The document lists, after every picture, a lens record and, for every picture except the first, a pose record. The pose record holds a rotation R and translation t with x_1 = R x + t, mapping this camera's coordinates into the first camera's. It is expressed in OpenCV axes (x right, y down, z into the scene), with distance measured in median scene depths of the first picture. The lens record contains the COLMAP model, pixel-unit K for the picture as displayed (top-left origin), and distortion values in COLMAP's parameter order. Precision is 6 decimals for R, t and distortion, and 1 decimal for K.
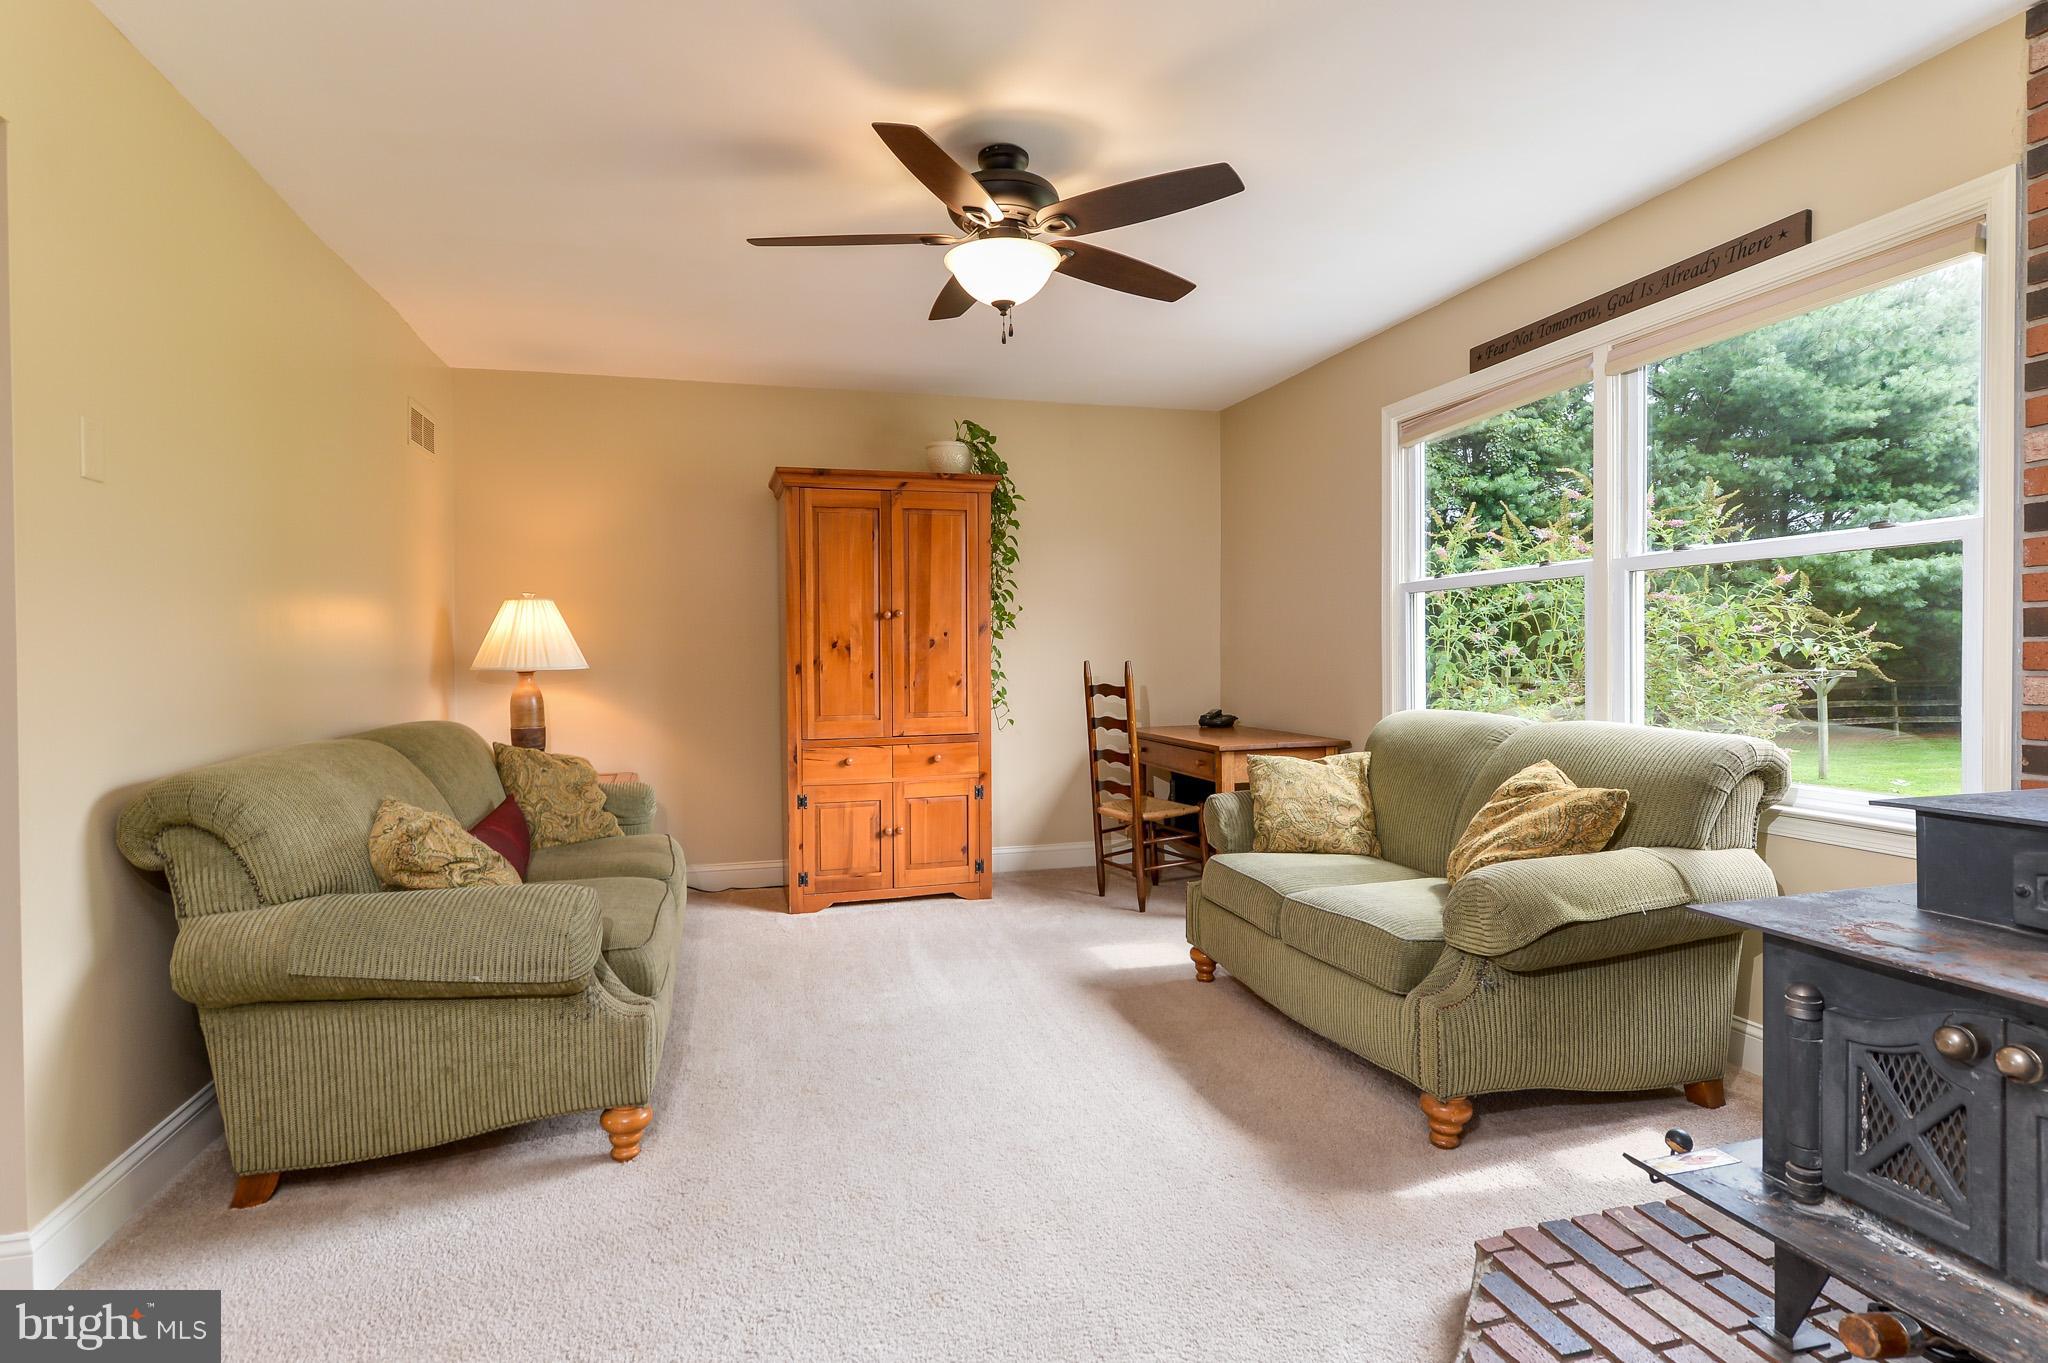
lens RADIAL K [[1075.6, 0, 1024.0], [0, 1075.6, 681.5], [0, 0, 1]] dist [0.002456, -0.000261]
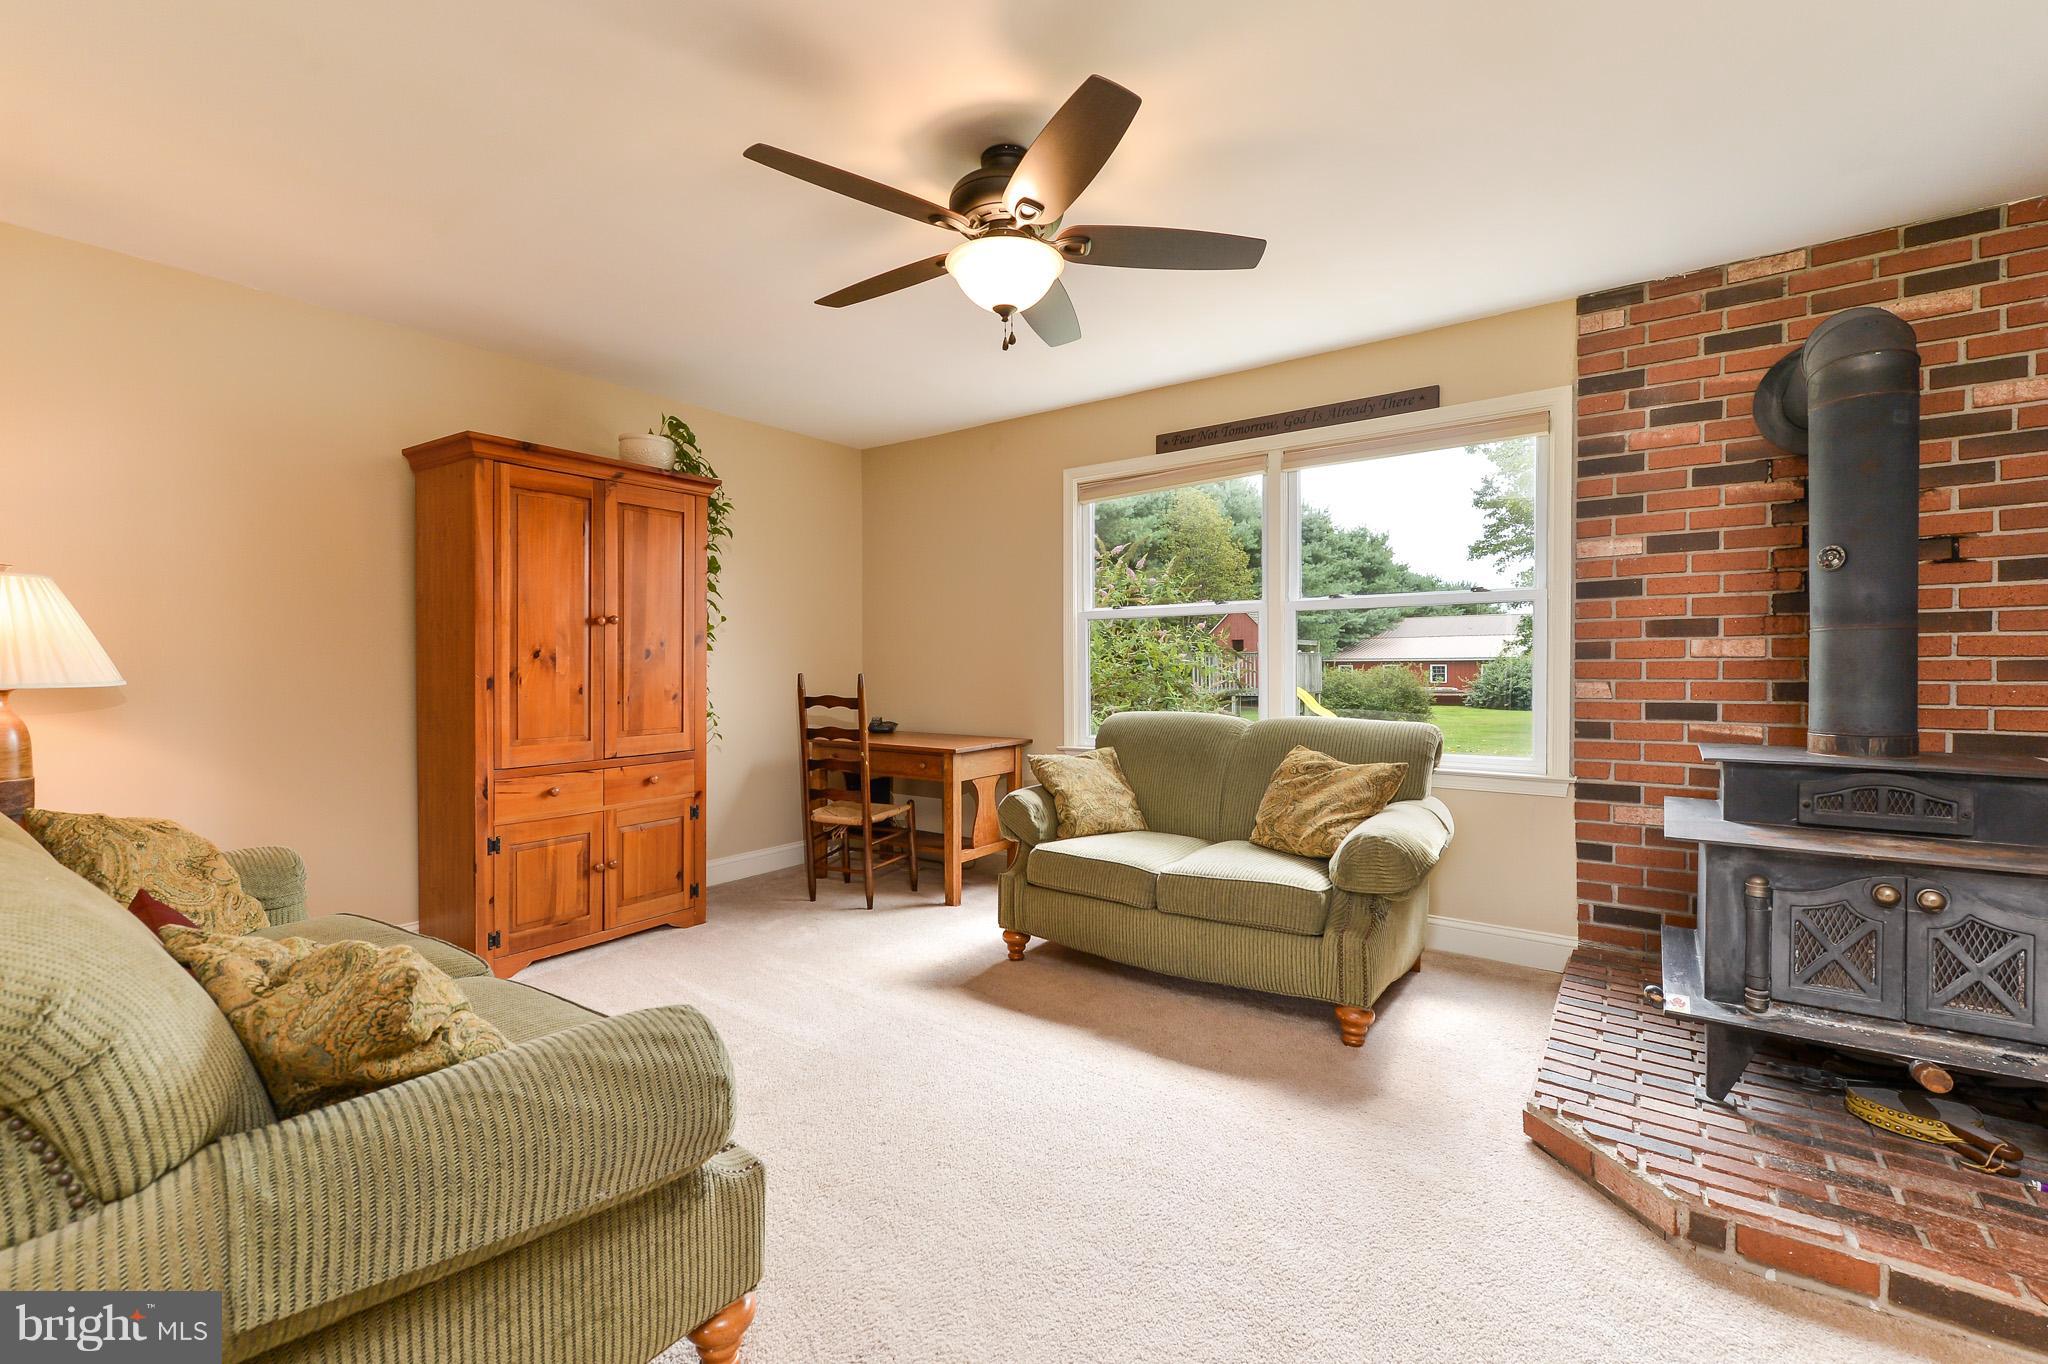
lens RADIAL K [[871.5, 0, 1031.3], [0, 871.5, 686.3], [0, 0, 1]] dist [-0.000579, -0.000542]
pose [[0.773433, -0.009274, 0.633811, -0.314610], [0.012193, 0.999926, -0.000247, -0.004254], [-0.633761, 0.007919, 0.773488, 0.231689]]
